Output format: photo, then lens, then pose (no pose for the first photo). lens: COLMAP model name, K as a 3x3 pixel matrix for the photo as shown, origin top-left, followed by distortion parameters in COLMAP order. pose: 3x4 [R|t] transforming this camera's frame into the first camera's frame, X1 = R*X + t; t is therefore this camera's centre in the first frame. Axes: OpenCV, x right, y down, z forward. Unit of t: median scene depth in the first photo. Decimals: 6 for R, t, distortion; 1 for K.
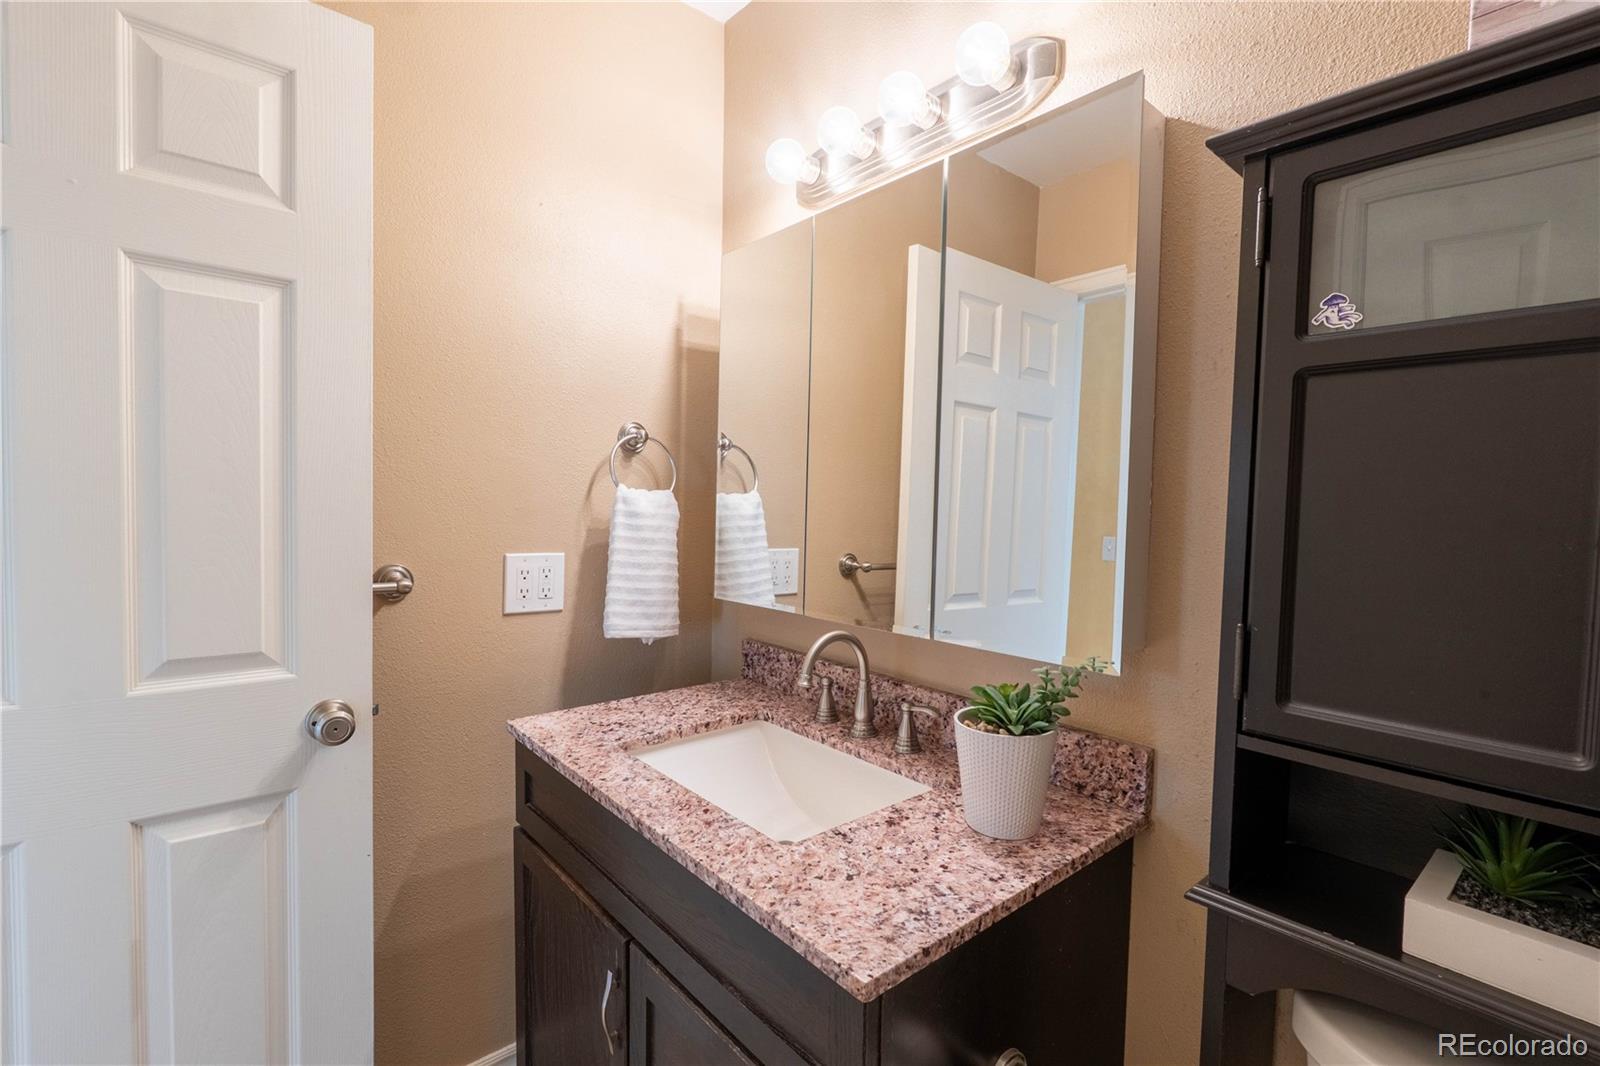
lens RADIAL K [[724.1, 0, 799.7], [0, 724.1, 535.6], [0, 0, 1]] dist [-0.011264, 0.001542]
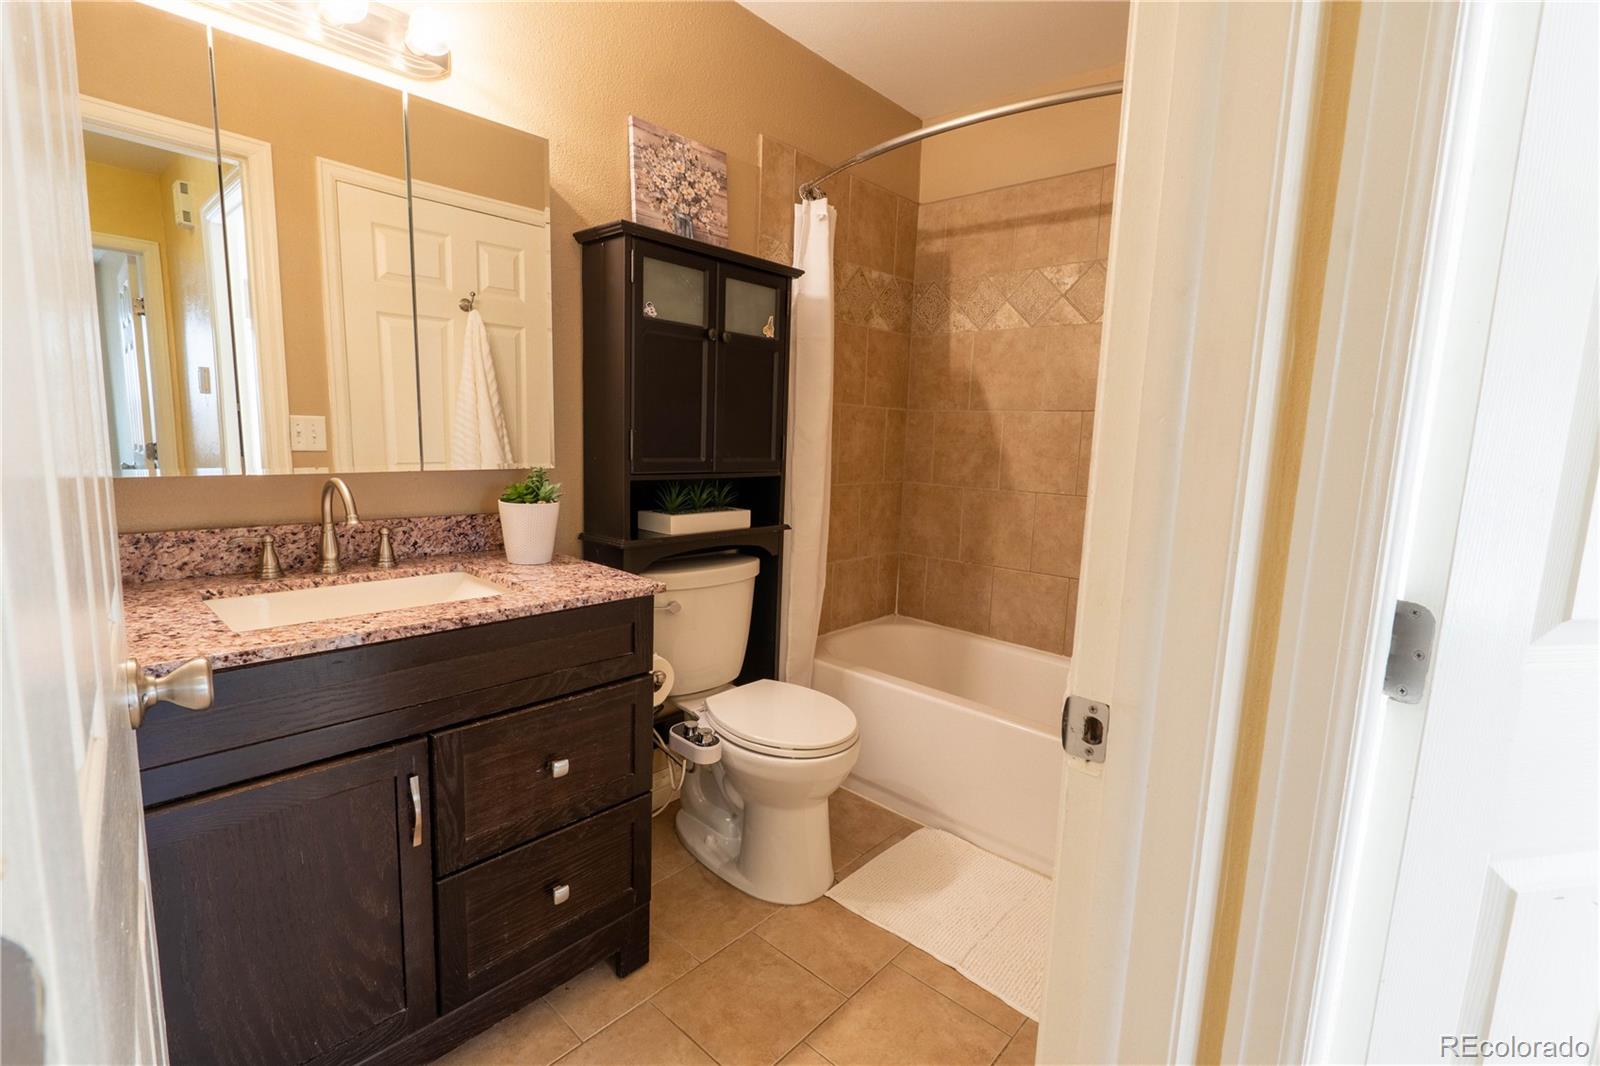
lens RADIAL K [[724.1, 0, 796.9], [0, 724.1, 530.8], [0, 0, 1]] dist [-0.011264, 0.001542]
pose [[-0.126329, -0.163495, 0.978422, -1.315022], [0.004927, 0.986209, 0.165432, 0.037345], [-0.991976, 0.025719, -0.123781, 0.508070]]
